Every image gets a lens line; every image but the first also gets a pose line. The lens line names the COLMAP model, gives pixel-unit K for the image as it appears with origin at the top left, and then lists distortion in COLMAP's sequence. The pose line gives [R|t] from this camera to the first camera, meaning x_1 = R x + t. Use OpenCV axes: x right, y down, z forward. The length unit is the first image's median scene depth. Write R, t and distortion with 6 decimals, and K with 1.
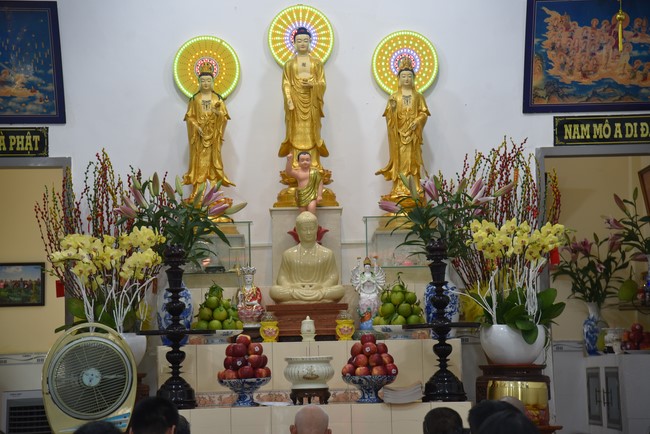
lens RADIAL K [[1803.4, 0, 325.0], [0, 1803.4, 217.0], [0, 0, 1]] dist [0.845625, 0.914883]
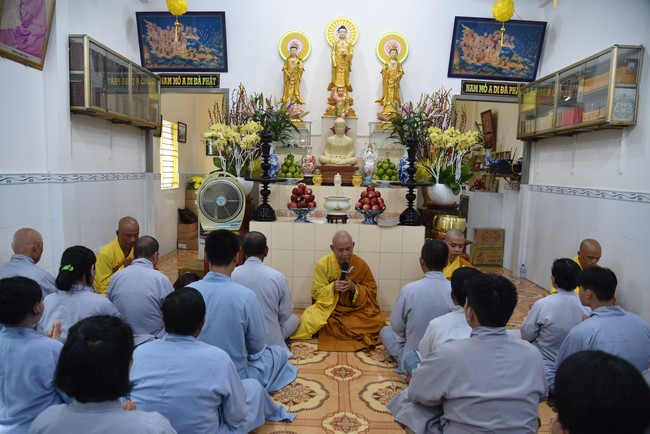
lens RADIAL K [[423.0, 0, 325.0], [0, 423.0, 217.0], [0, 0, 1]] dist [-0.092168, 0.003677]
pose [[0.998011, 0.056305, -0.028363, -0.007662], [-0.049599, 0.978934, 0.198062, 0.012365], [0.038918, -0.196262, 0.979779, 0.539425]]
